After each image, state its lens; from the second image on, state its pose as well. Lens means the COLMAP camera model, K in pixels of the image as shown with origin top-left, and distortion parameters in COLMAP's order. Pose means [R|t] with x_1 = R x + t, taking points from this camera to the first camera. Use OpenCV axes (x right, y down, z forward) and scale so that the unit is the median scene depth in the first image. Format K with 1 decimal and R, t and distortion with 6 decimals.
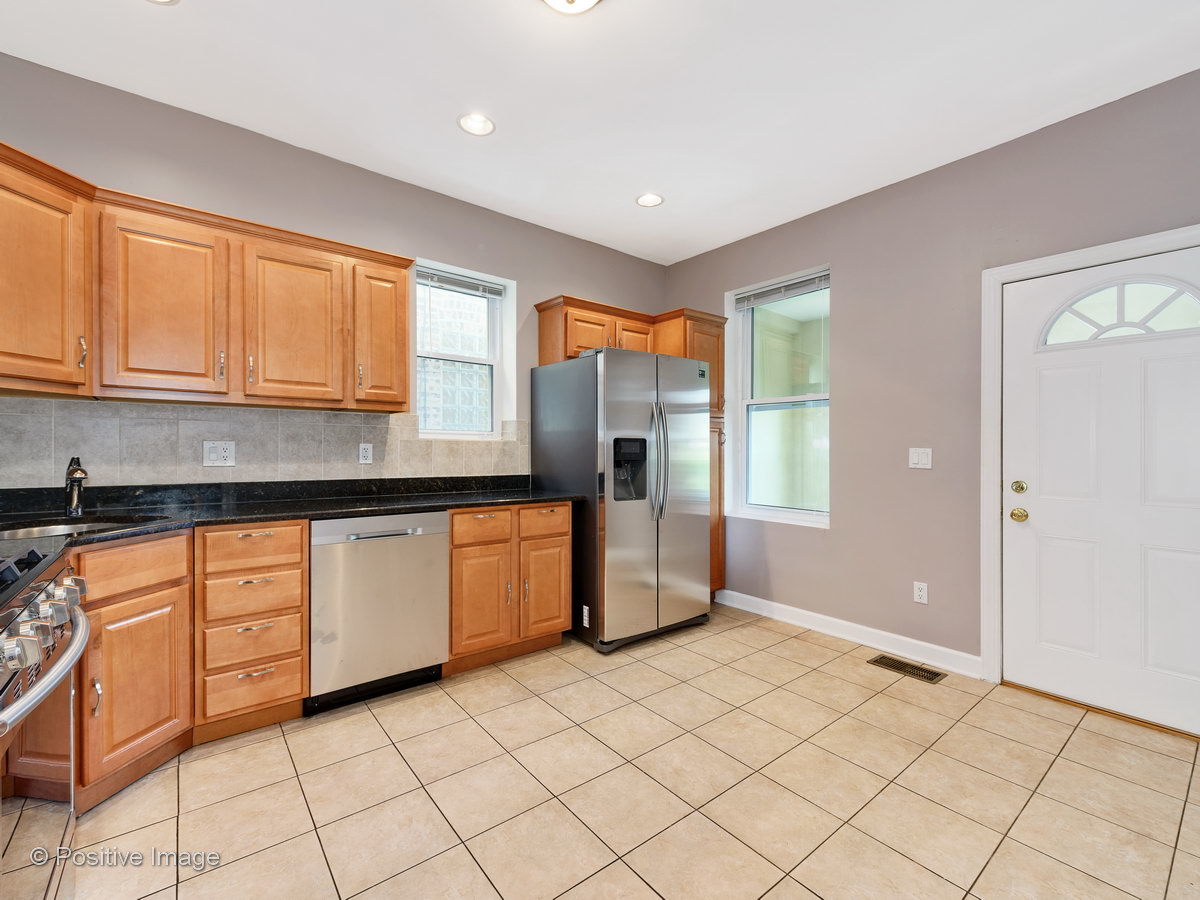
lens RADIAL K [[537.4, 0, 590.7], [0, 537.4, 443.6], [0, 0, 1]] dist [0.014990, -0.000045]
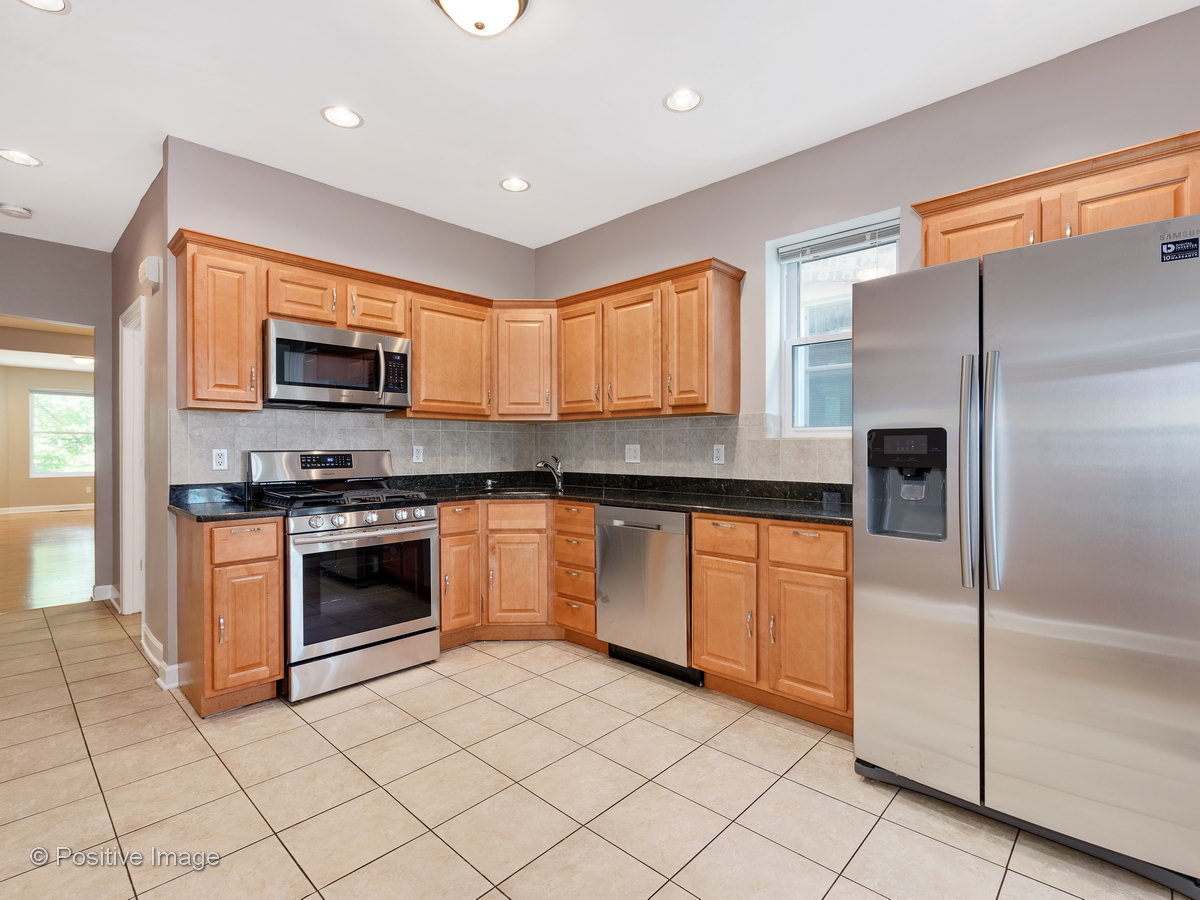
lens RADIAL K [[559.6, 0, 596.4], [0, 559.6, 452.0], [0, 0, 1]] dist [0.018020, -0.000168]
pose [[0.152065, -0.001638, -0.988369, 0.695332], [0.011147, 0.999938, 0.000057, 0.012944], [0.988308, -0.011026, 0.152073, 0.670233]]
